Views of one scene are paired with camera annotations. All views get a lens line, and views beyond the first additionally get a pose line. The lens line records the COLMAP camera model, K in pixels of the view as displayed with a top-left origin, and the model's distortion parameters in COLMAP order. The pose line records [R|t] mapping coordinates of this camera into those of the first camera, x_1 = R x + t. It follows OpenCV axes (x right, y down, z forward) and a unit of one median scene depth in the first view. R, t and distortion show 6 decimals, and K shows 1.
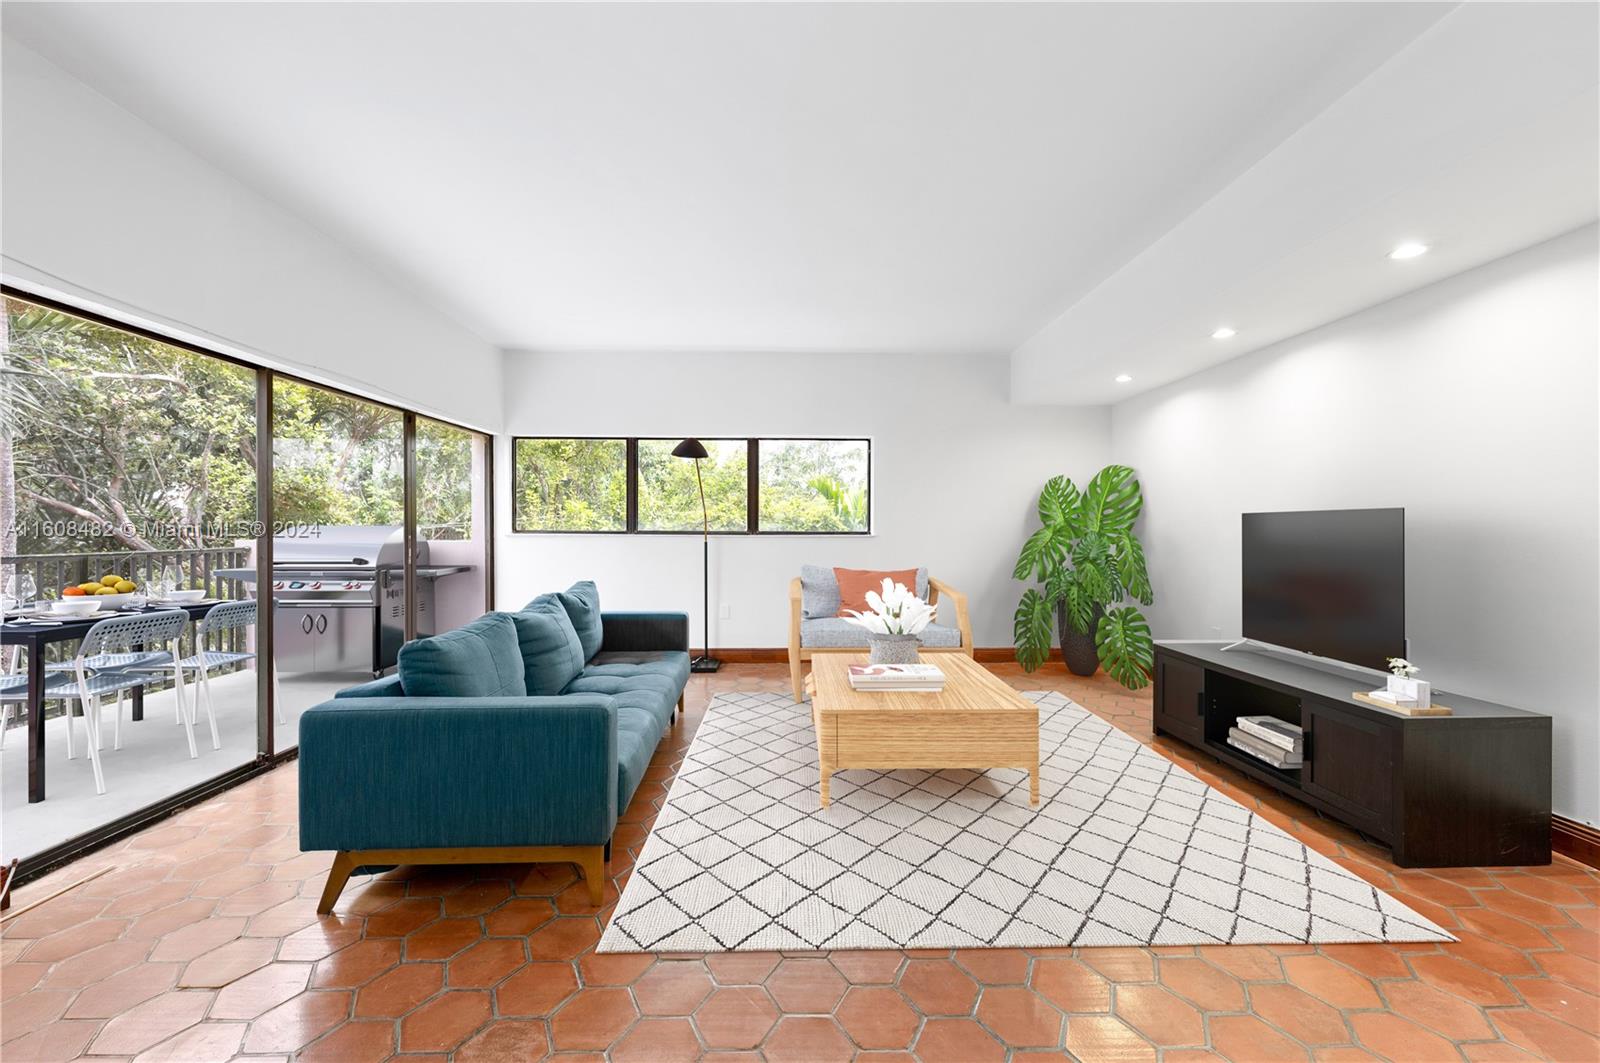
lens RADIAL K [[641.4, 0, 799.6], [0, 641.4, 527.1], [0, 0, 1]] dist [-0.004454, 0.001181]
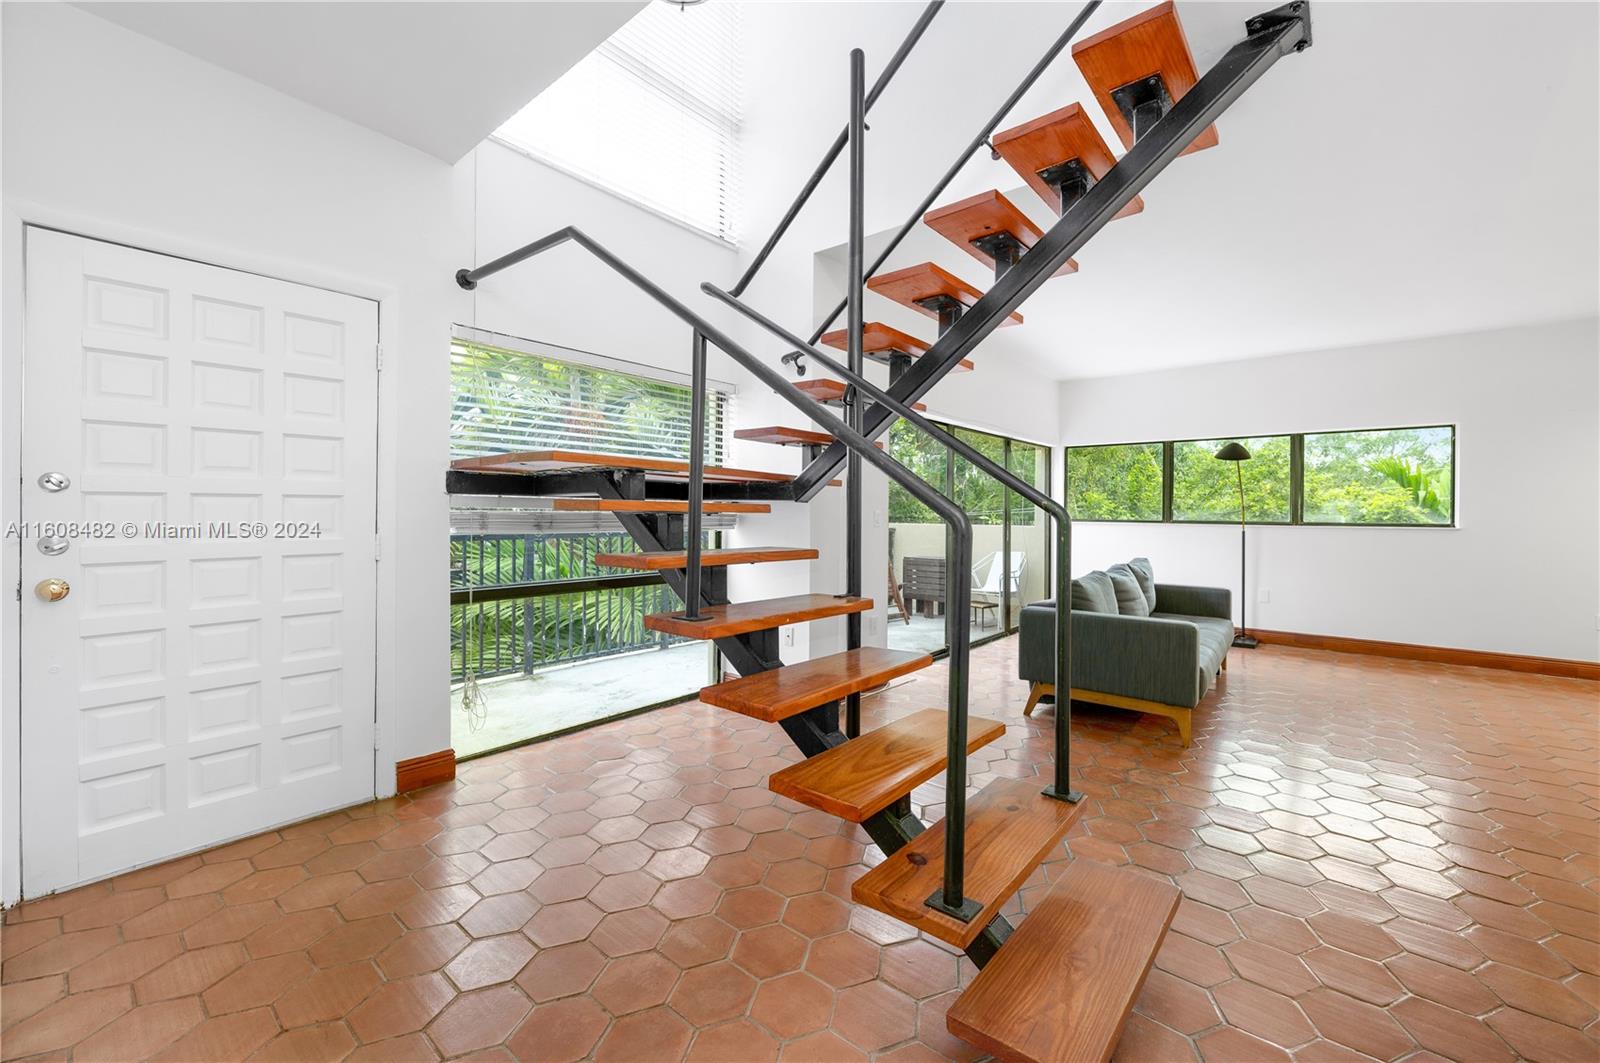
lens RADIAL K [[641.4, 0, 799.9], [0, 641.4, 509.4], [0, 0, 1]] dist [-0.004454, 0.001181]
pose [[0.750667, 0.002023, -0.660678, 0.009827], [-0.007677, 0.999955, -0.005662, -0.002492], [0.660636, 0.009322, 0.750648, -0.350544]]
